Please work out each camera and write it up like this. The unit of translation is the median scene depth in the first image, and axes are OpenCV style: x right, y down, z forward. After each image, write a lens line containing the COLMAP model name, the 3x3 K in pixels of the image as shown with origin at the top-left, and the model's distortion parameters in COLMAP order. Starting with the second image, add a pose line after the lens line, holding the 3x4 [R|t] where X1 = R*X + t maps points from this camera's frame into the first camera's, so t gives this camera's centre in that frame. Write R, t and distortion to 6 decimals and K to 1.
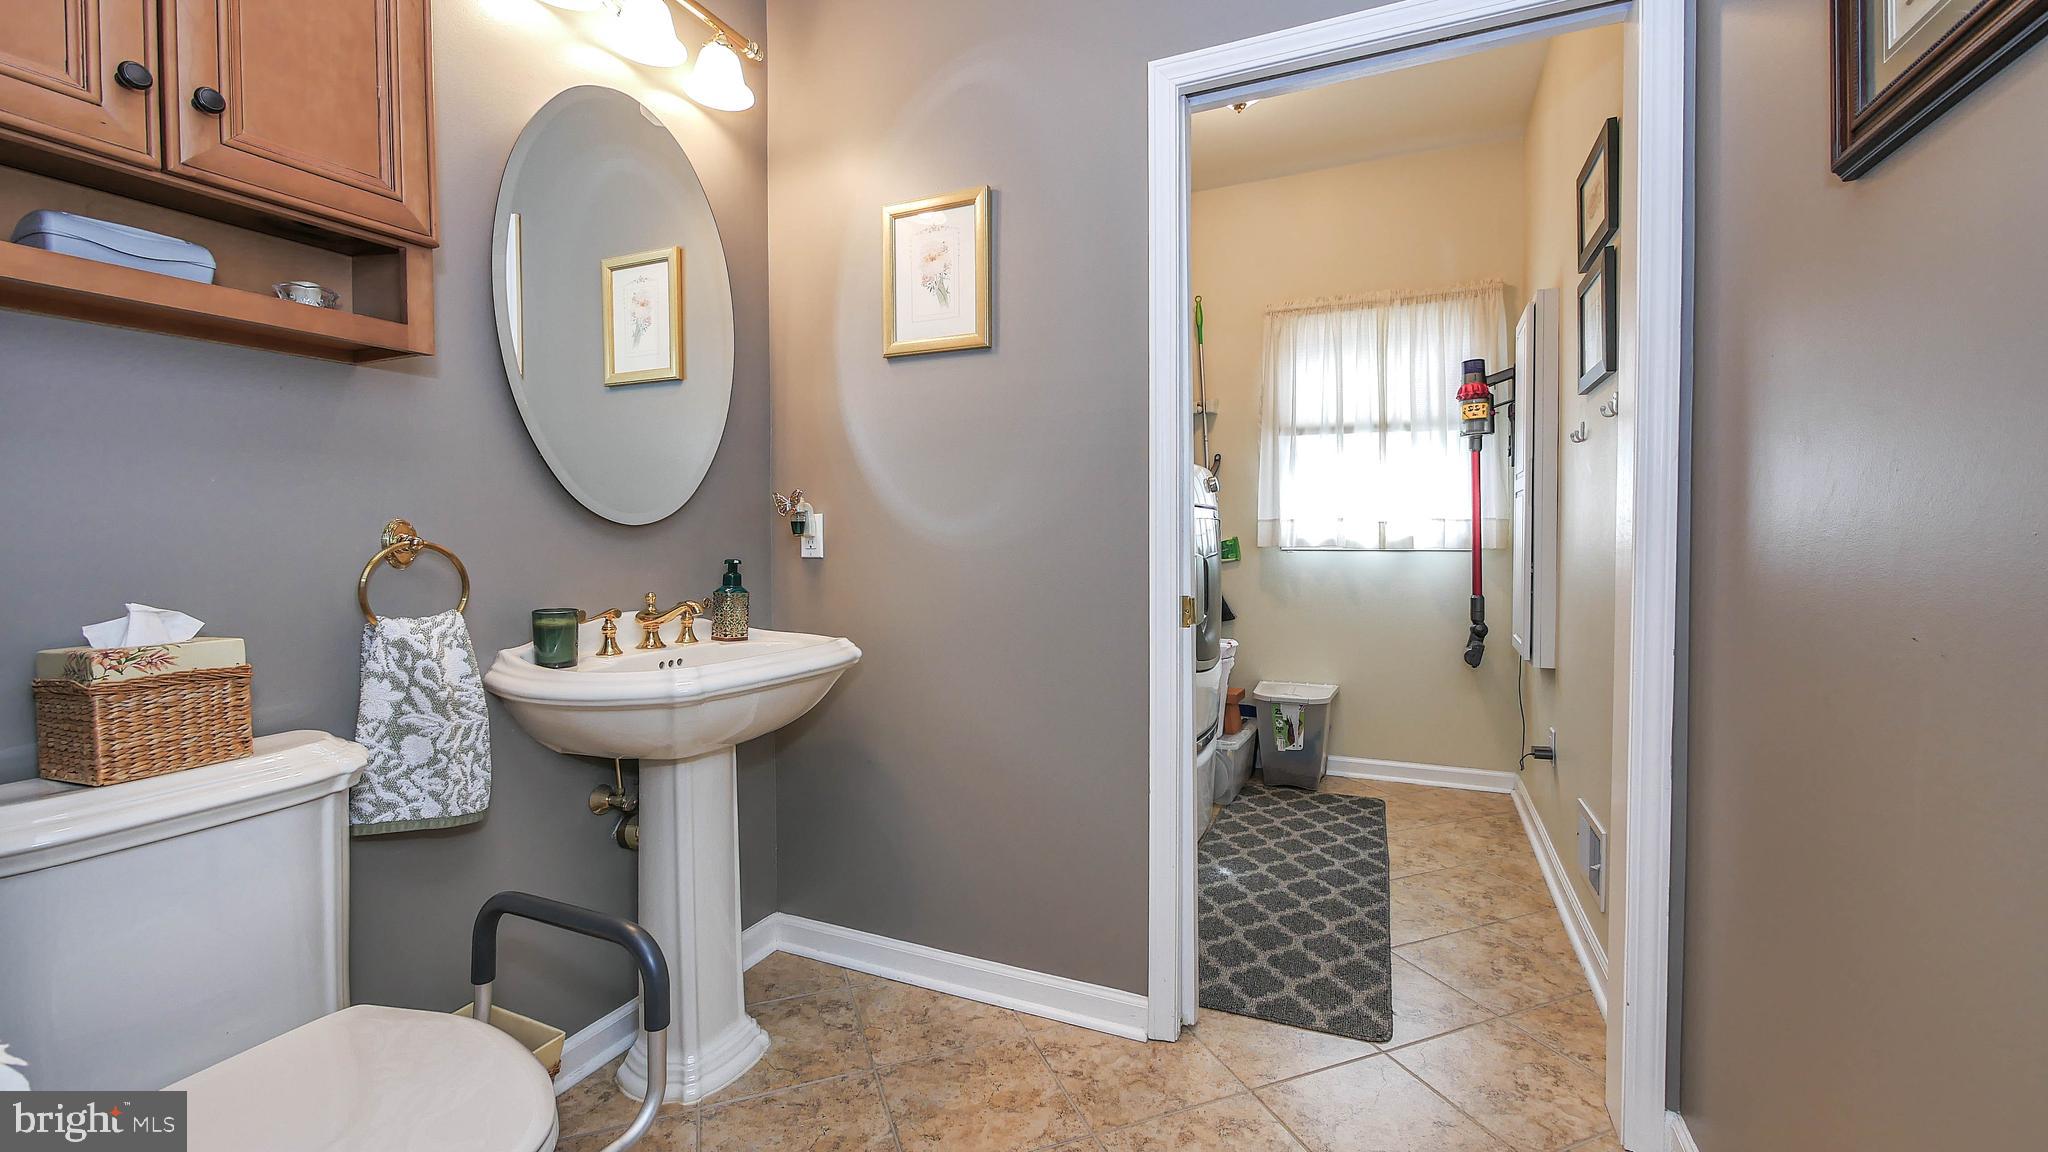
lens RADIAL K [[845.3, 0, 1024.5], [0, 845.3, 561.8], [0, 0, 1]] dist [-0.007993, 0.001320]
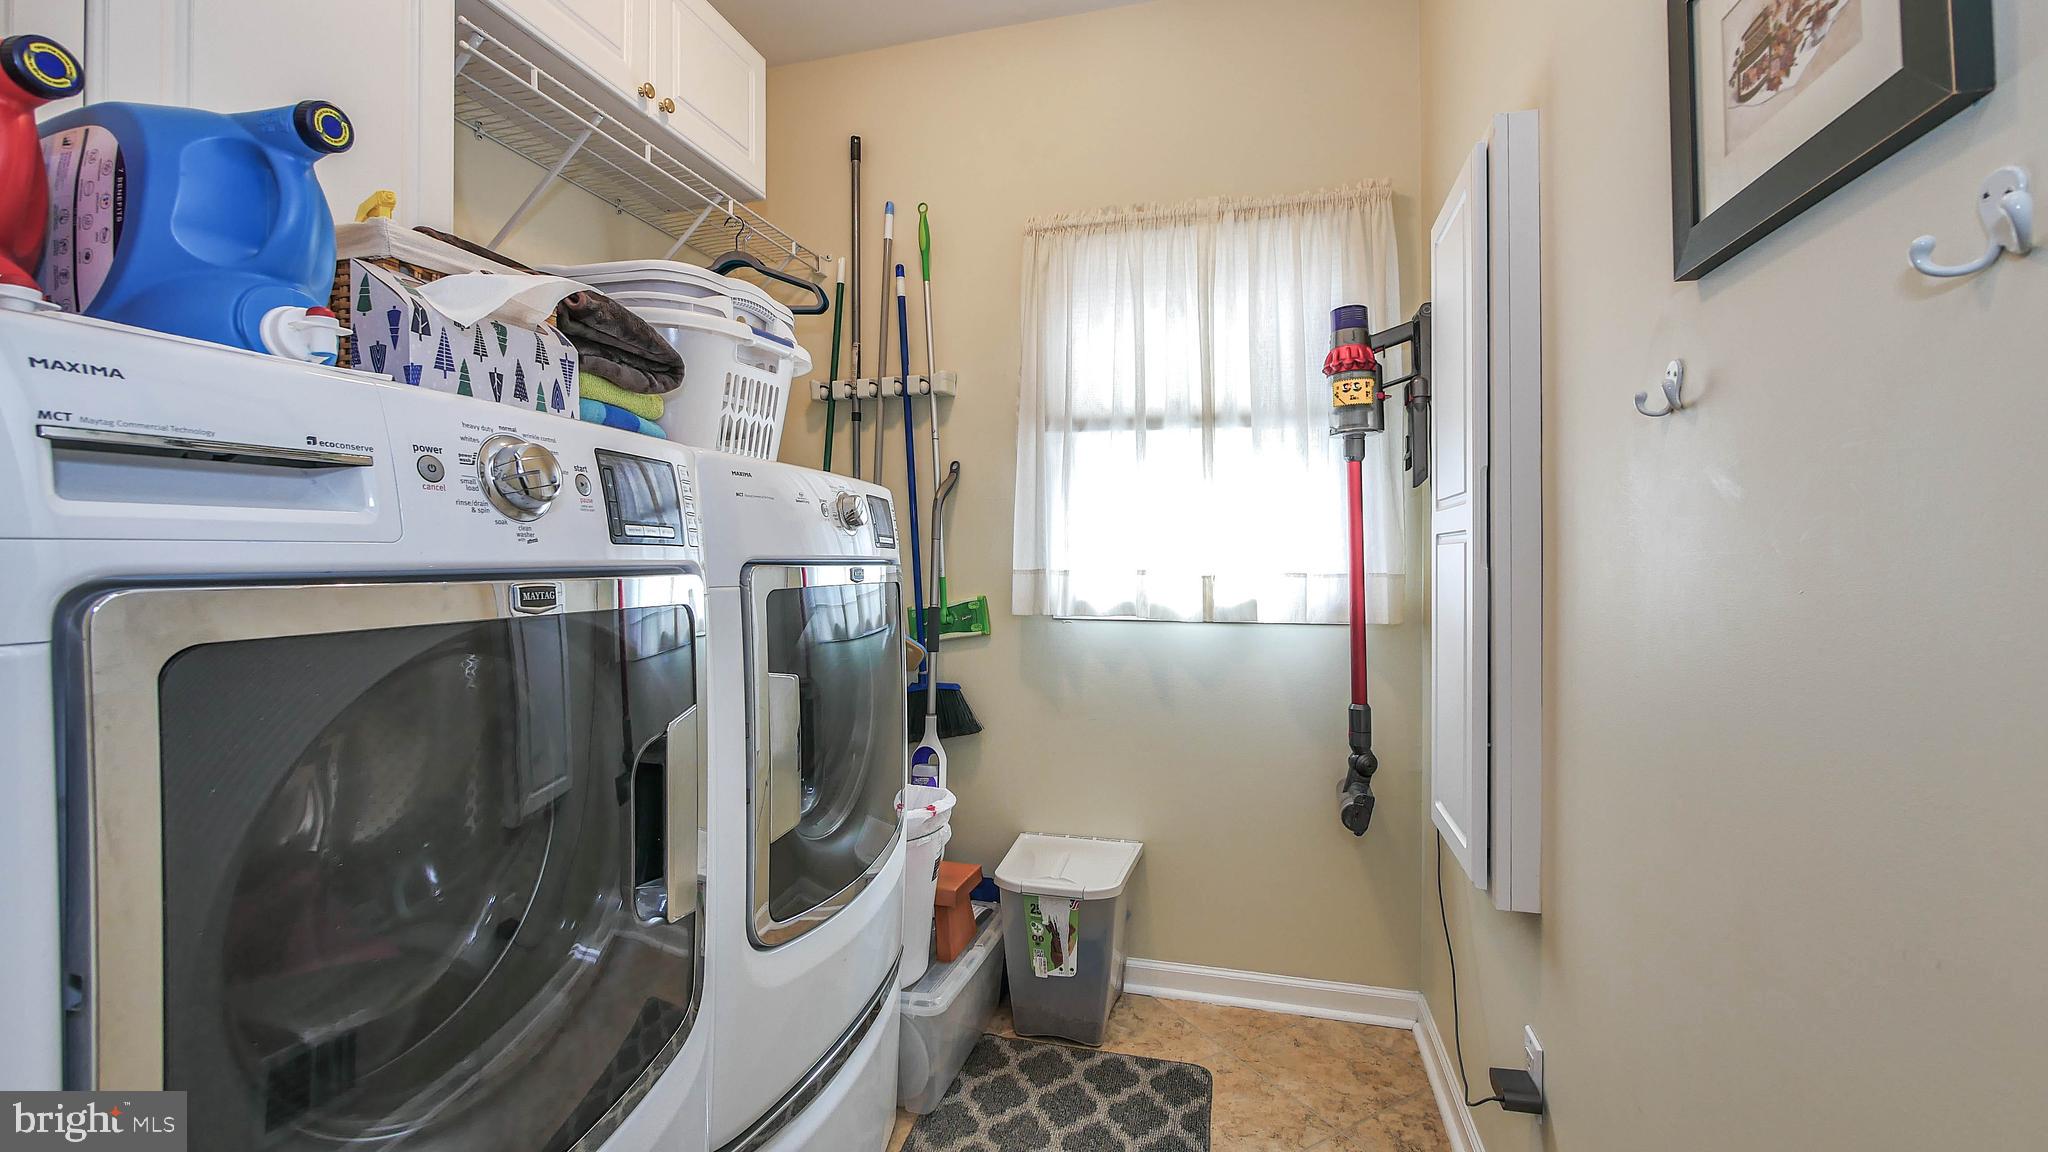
lens RADIAL K [[845.3, 0, 1022.4], [0, 845.3, 567.0], [0, 0, 1]] dist [-0.007993, 0.001320]
pose [[0.987800, 0.000343, 0.155725, 0.205413], [0.002621, 0.999819, -0.018827, -0.044011], [-0.155703, 0.019006, 0.987621, 0.438092]]
